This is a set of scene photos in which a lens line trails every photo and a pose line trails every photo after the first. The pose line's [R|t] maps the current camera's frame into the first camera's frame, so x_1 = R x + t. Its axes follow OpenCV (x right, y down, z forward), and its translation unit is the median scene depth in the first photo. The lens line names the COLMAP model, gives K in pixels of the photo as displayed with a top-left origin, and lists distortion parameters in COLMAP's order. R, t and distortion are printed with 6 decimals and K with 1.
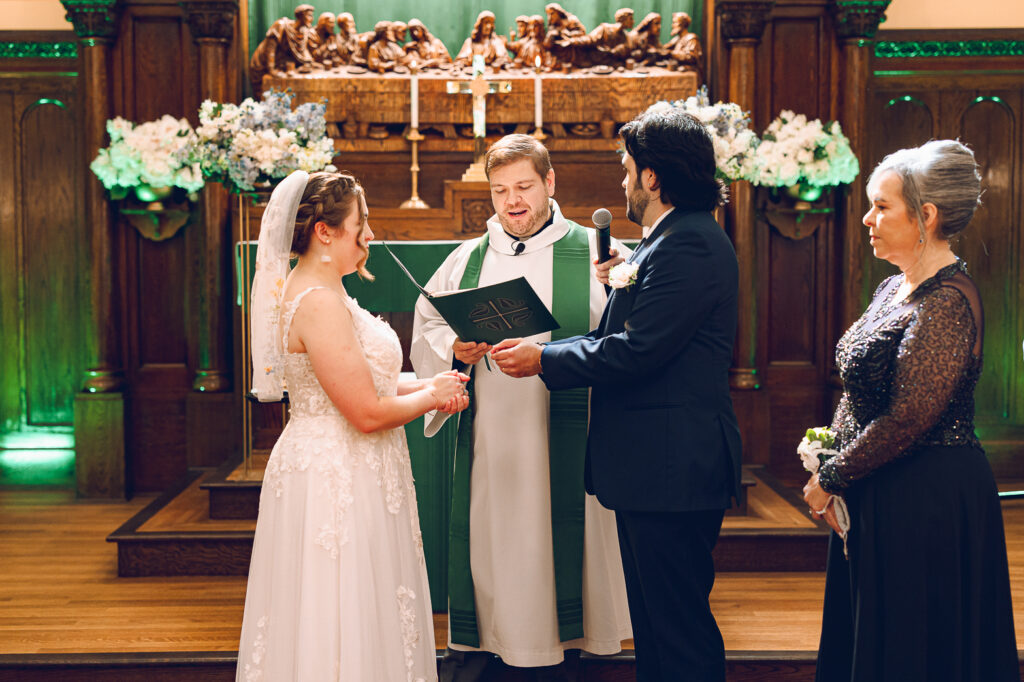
lens RADIAL K [[1502.9, 0, 503.5], [0, 1502.9, 339.3], [0, 0, 1]] dist [0.016845, 0.009058]
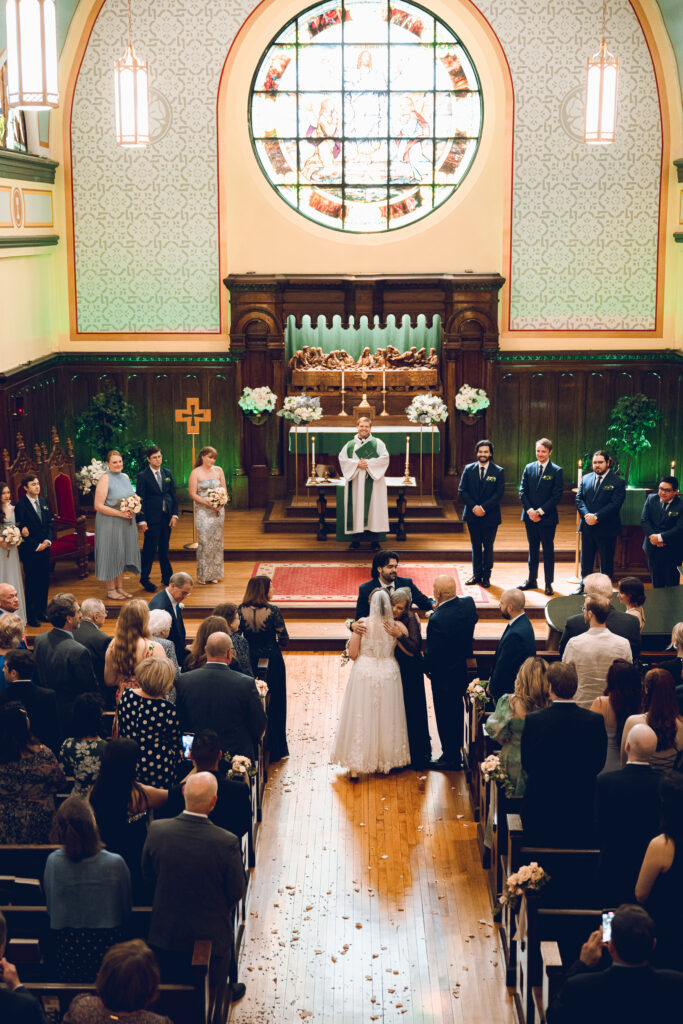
lens RADIAL K [[1376.8, 0, 341.5], [0, 1376.8, 512.0], [0, 0, 1]] dist [0.013189, -0.010381]
pose [[0.999488, 0.005167, -0.031566, 0.026294], [-0.001477, 0.993268, 0.115828, -0.213446], [0.031952, -0.115722, 0.992768, -1.765242]]
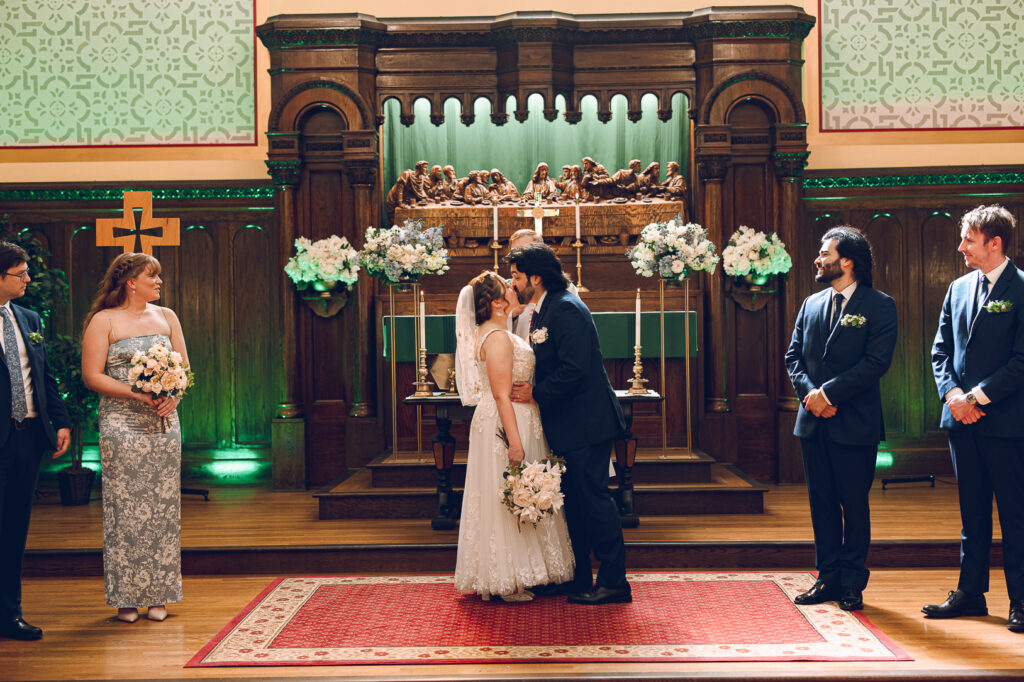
lens RADIAL K [[1429.7, 0, 512.0], [0, 1429.7, 341.0], [0, 0, 1]] dist [0.003582, 0.108764]
pose [[0.999256, -0.012068, -0.036617, 0.008435], [0.009751, 0.997979, -0.062795, 0.049785], [0.037301, 0.062391, 0.997354, -0.419914]]
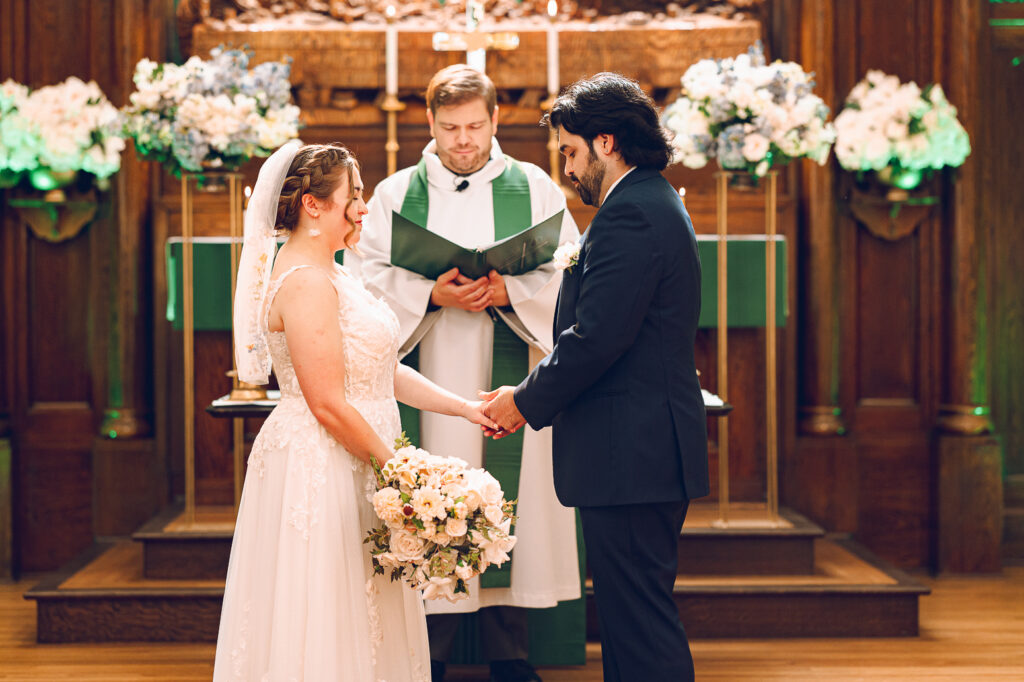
lens RADIAL K [[2595.2, 0, 512.0], [0, 2595.2, 341.0], [0, 0, 1]] dist [-0.016113, -0.269103]
pose [[0.999980, -0.001112, 0.006174, -0.006035], [0.001390, 0.998979, -0.045163, 0.044966], [-0.006117, 0.045171, 0.998961, -0.315384]]
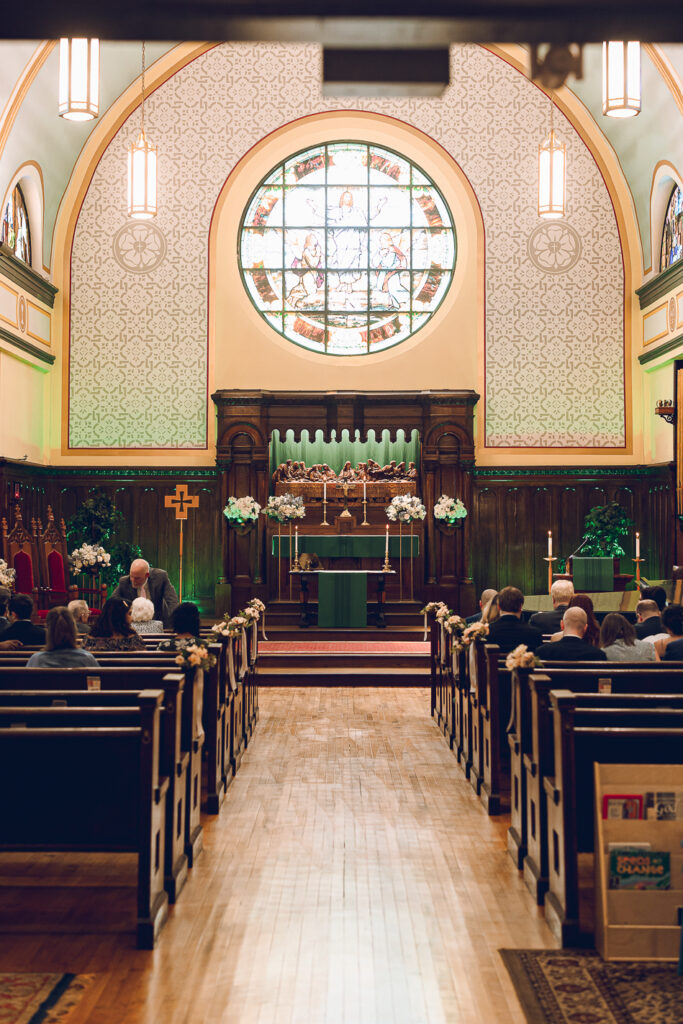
lens RADIAL K [[1536.7, 0, 339.5], [0, 1536.7, 481.1], [0, 0, 1]] dist [0.004557, 0.093622]
pose [[0.999787, 0.002655, -0.020488, 0.035848], [-0.004768, 0.994585, -0.103816, 0.151259], [0.020101, 0.103892, 0.994385, -2.156438]]
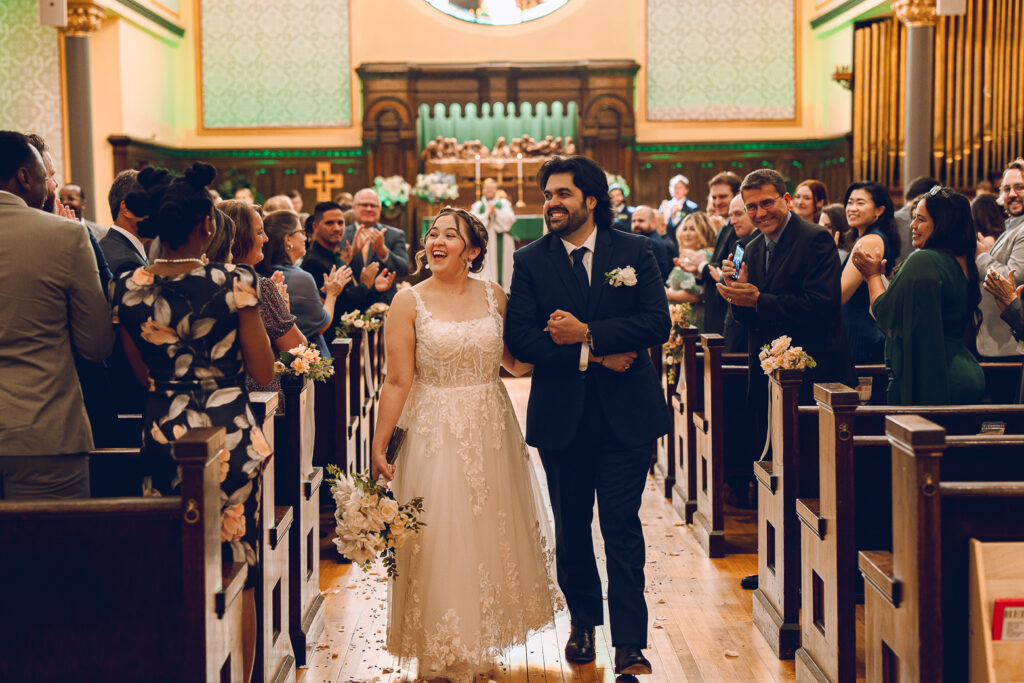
lens RADIAL K [[1429.7, 0, 512.0], [0, 1429.7, 341.5], [0, 0, 1]] dist [0.003582, 0.108764]
pose [[0.999926, -0.011106, -0.004876, 0.017414], [0.011158, 0.999881, 0.010657, 0.147241], [0.004757, -0.010710, 0.999931, -1.787805]]
